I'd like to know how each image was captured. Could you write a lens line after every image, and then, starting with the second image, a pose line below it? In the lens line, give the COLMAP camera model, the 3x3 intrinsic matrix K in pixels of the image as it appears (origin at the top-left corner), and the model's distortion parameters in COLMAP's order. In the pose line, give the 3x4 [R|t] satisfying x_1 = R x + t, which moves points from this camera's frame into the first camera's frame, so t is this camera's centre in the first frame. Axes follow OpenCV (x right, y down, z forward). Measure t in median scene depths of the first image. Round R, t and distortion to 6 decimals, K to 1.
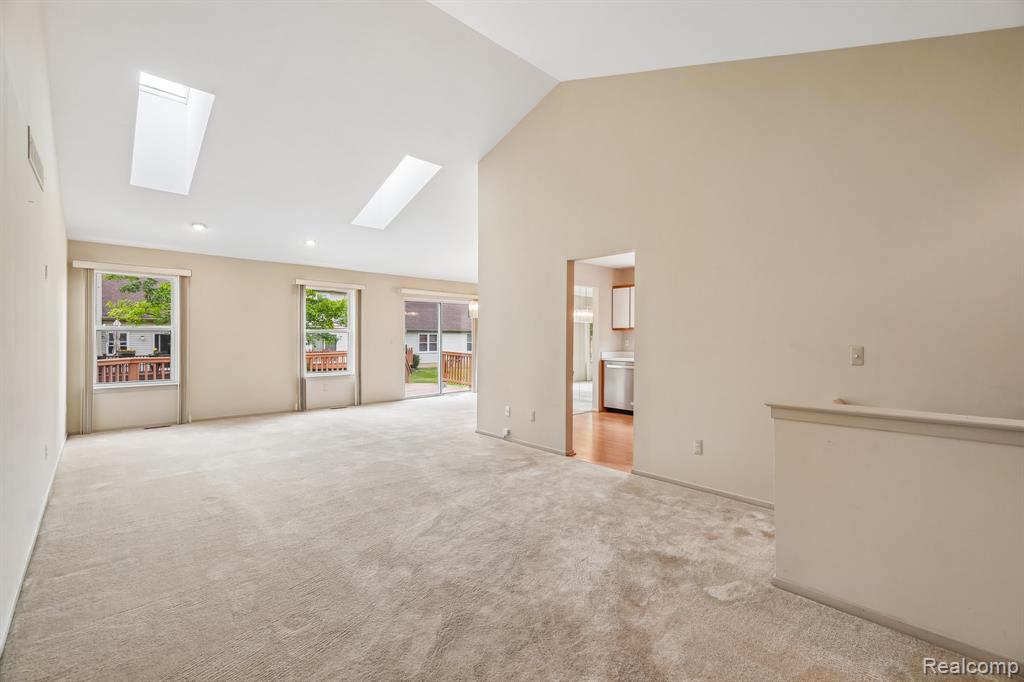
lens RADIAL K [[435.2, 0, 512.0], [0, 435.2, 341.0], [0, 0, 1]] dist [0.012066, 0.000151]
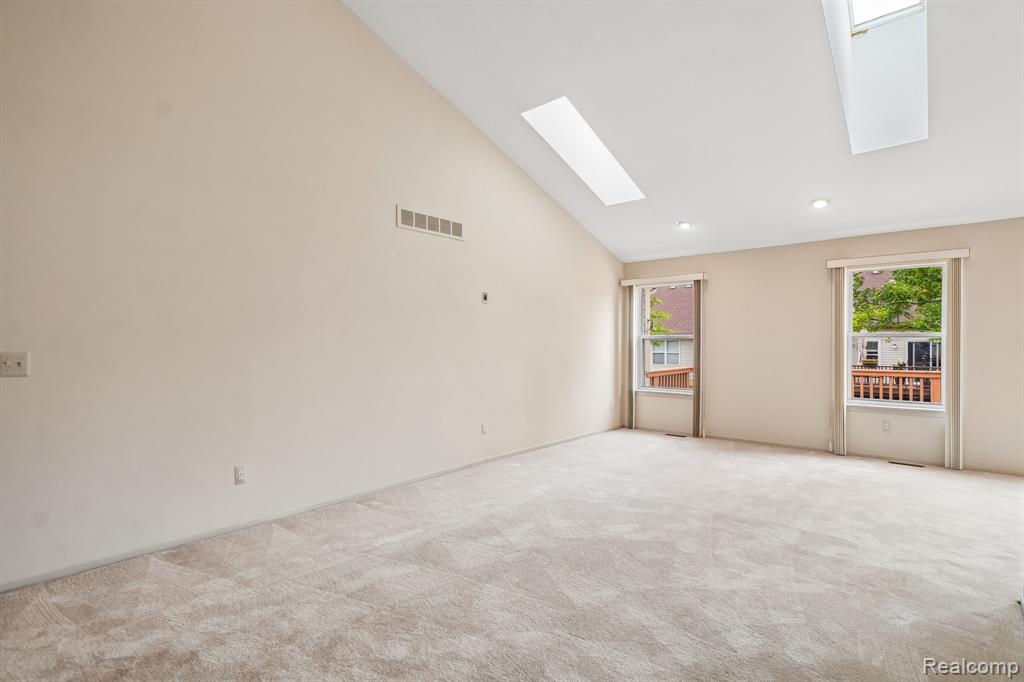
lens RADIAL K [[497.8, 0, 512.0], [0, 497.8, 341.0], [0, 0, 1]] dist [0.000724, 0.000116]
pose [[0.124827, -0.007836, -0.992148, 0.225903], [-0.010704, 0.999900, -0.009244, -0.002326], [0.992121, 0.011774, 0.124731, 0.410193]]
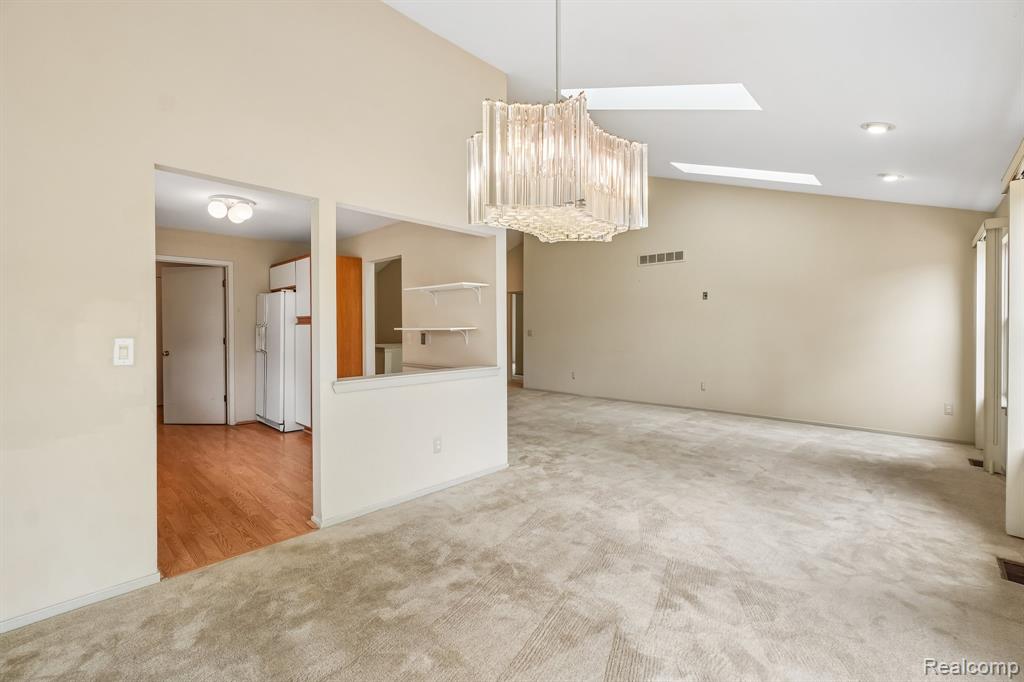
lens RADIAL K [[442.2, 0, 509.2], [0, 442.2, 329.0], [0, 0, 1]] dist [-0.000642, 0.000015]
pose [[-0.998127, -0.005601, -0.060925, -0.040297], [-0.006228, 0.999930, 0.010105, -0.009820], [0.060864, 0.010465, -0.998091, 1.364407]]
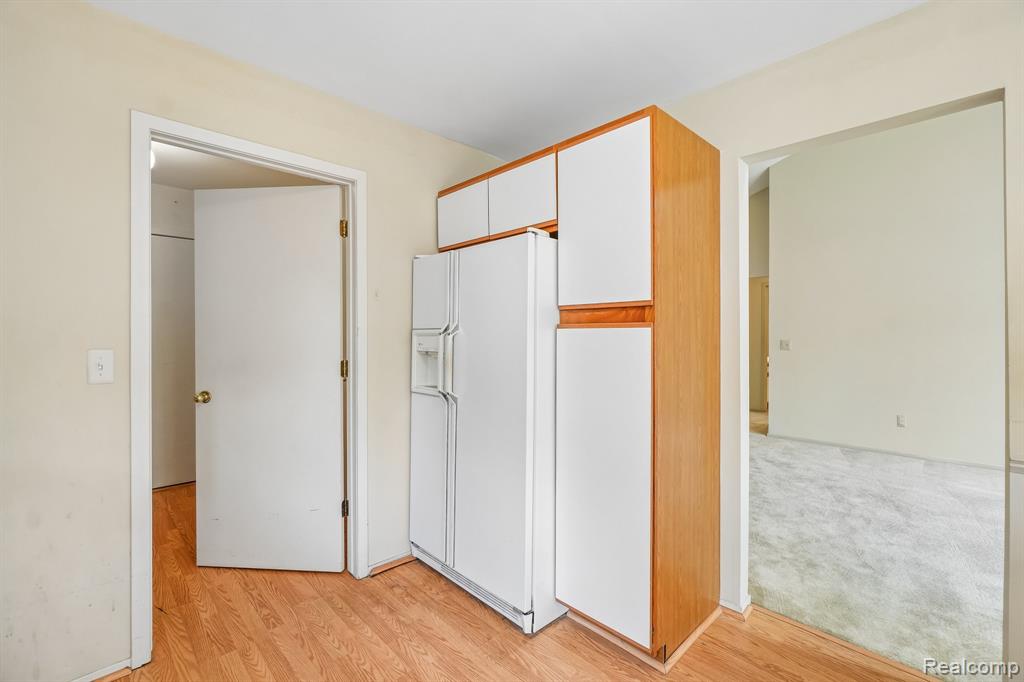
lens RADIAL K [[447.3, 0, 501.9], [0, 447.3, 334.5], [0, 0, 1]] dist [0.000068, 0.000266]
pose [[-0.999900, -0.007109, -0.012230, 0.319902], [-0.007205, 0.999943, 0.007817, -0.005360], [0.012174, 0.007904, -0.999895, 0.855713]]
